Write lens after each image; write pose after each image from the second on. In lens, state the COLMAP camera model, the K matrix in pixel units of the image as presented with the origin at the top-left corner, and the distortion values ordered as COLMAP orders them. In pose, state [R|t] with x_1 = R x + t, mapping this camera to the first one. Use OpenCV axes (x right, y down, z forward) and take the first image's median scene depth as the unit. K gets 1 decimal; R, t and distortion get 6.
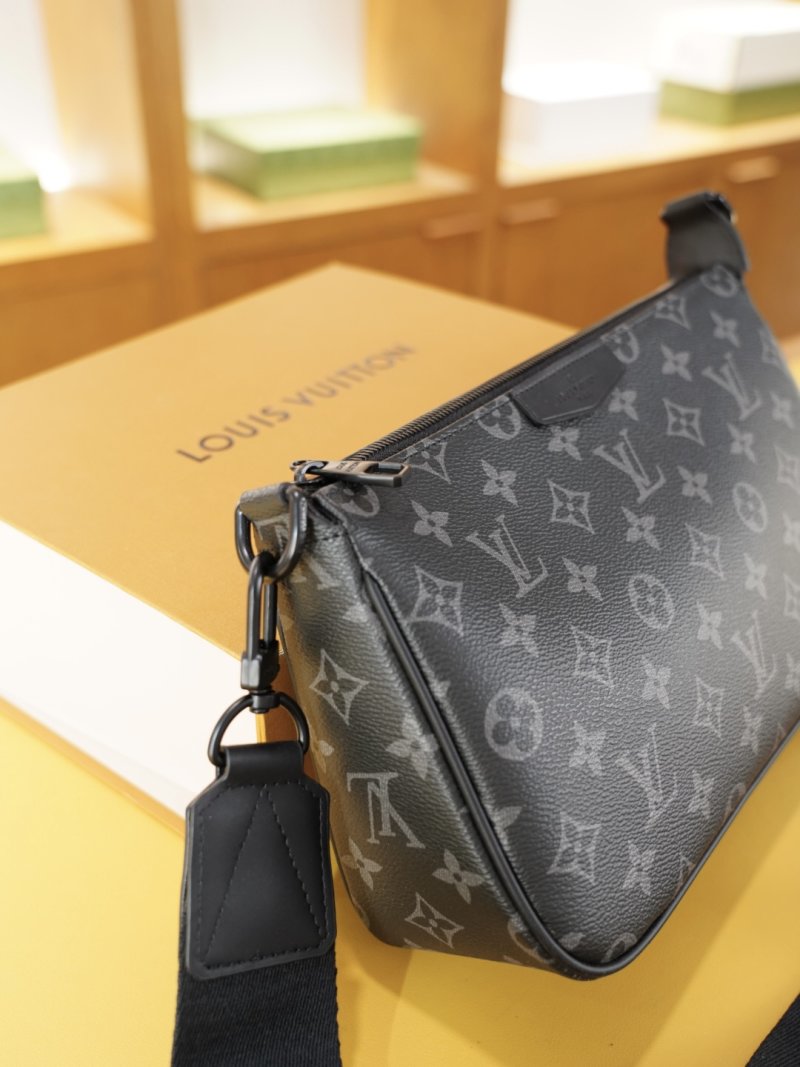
lens RADIAL K [[1097.9, 0, 400.0], [0, 1097.9, 533.5], [0, 0, 1]] dist [0.016713, 0.023839]
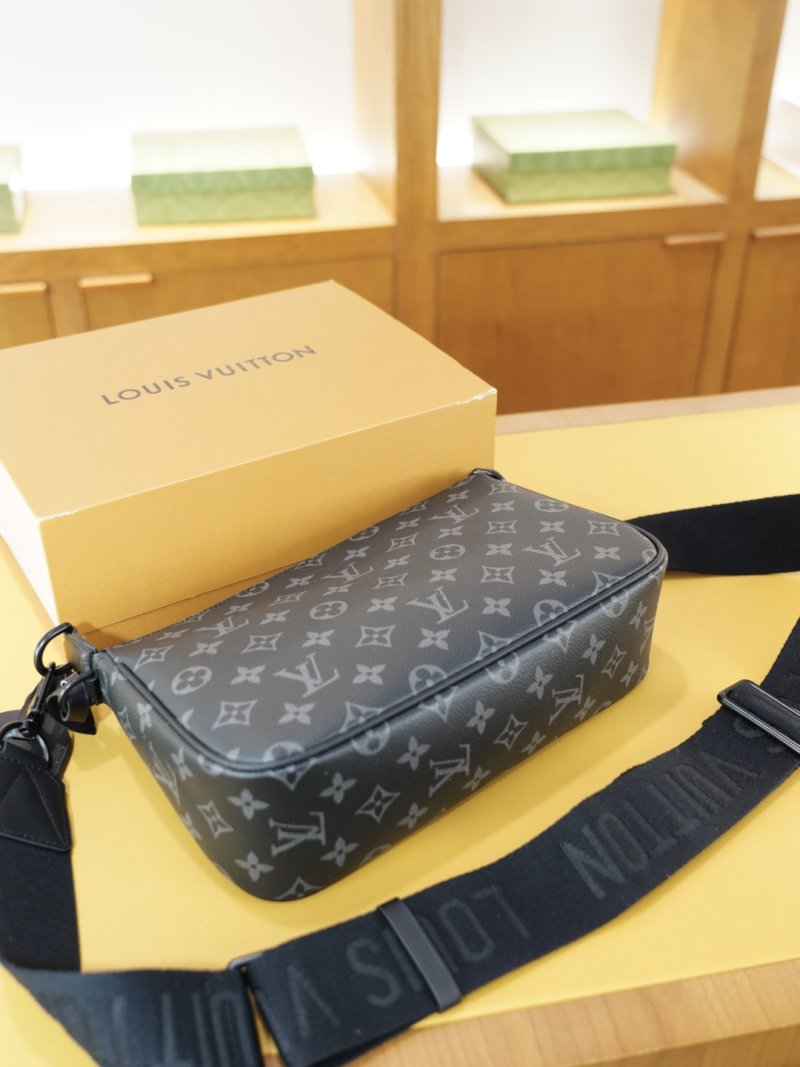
lens RADIAL K [[1146.5, 0, 400.0], [0, 1146.5, 533.5], [0, 0, 1]] dist [0.023516, 0.015006]
pose [[0.927308, 0.181369, -0.327422, 0.867488], [-0.175871, 0.983310, 0.046592, -0.036819], [0.330408, 0.014379, 0.943729, -0.461715]]
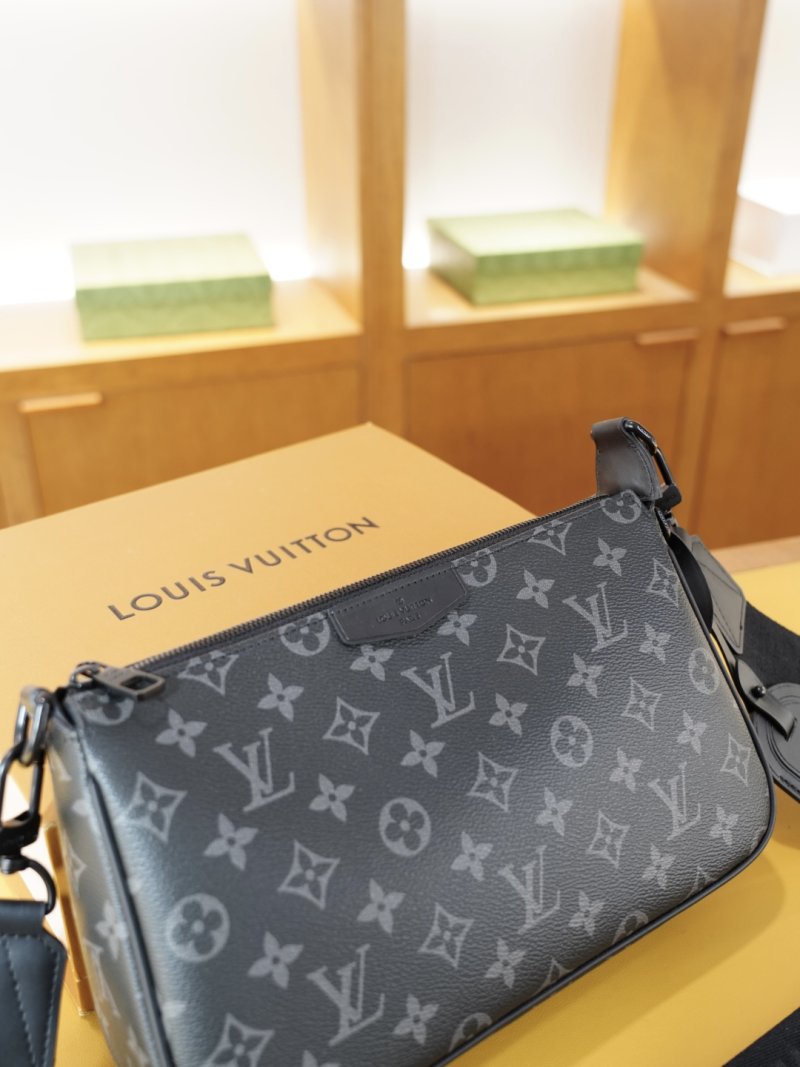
lens RADIAL K [[1097.9, 0, 400.0], [0, 1097.9, 533.5], [0, 0, 1]] dist [0.016713, 0.023839]
pose [[0.957775, 0.117054, -0.262614, 0.439824], [-0.129489, 0.991112, -0.030493, -0.176413], [0.256711, 0.063211, 0.964419, -0.056571]]
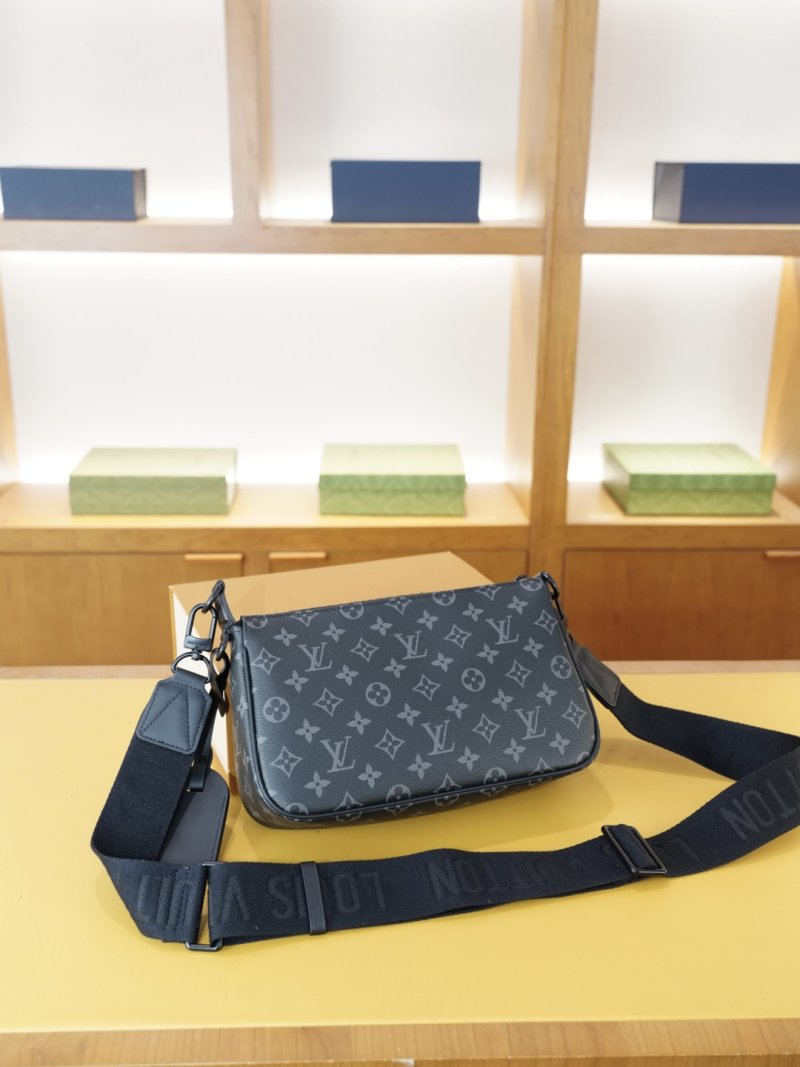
lens RADIAL K [[1146.5, 0, 400.0], [0, 1146.5, 533.5], [0, 0, 1]] dist [0.023516, 0.015006]
pose [[0.854084, 0.144471, -0.499668, 1.343074], [-0.263805, 0.948243, -0.176753, 0.139244], [0.448271, 0.282777, 0.847992, -1.081701]]
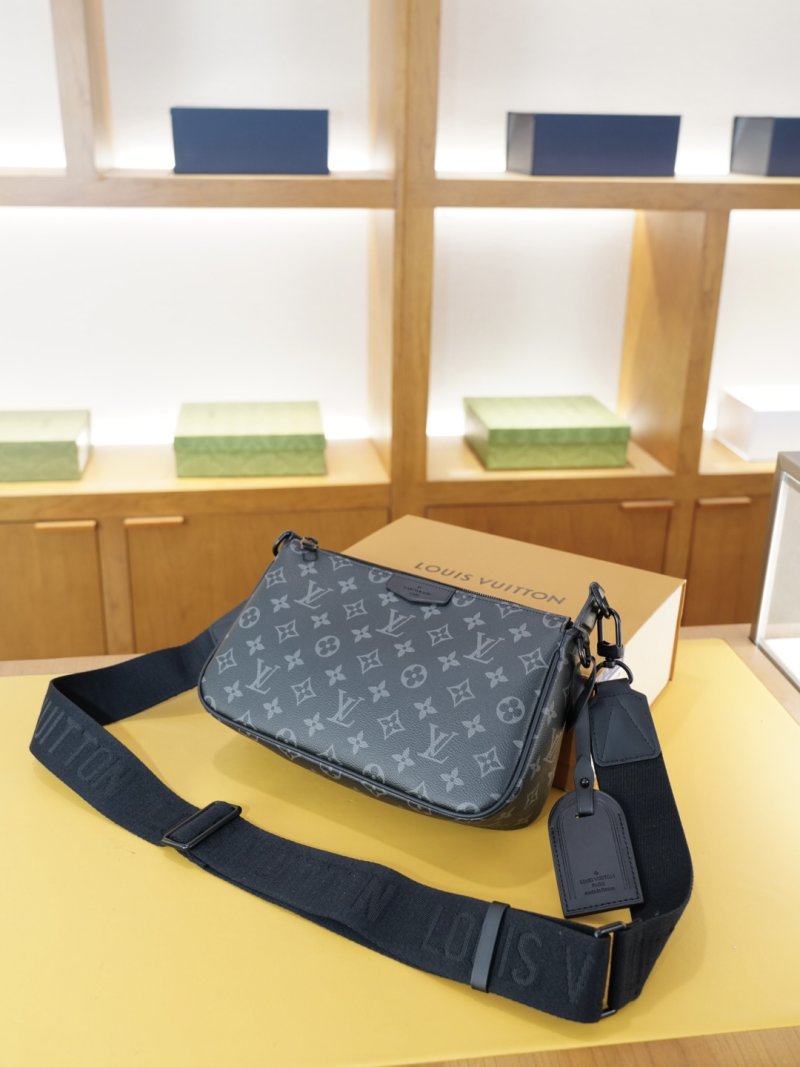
lens RADIAL K [[1097.9, 0, 400.0], [0, 1097.9, 533.5], [0, 0, 1]] dist [0.016713, 0.023839]
pose [[0.902303, 0.144876, -0.406031, 1.325399], [-0.221443, 0.963848, -0.148191, -0.034444], [0.369883, 0.223626, 0.901764, -0.810663]]
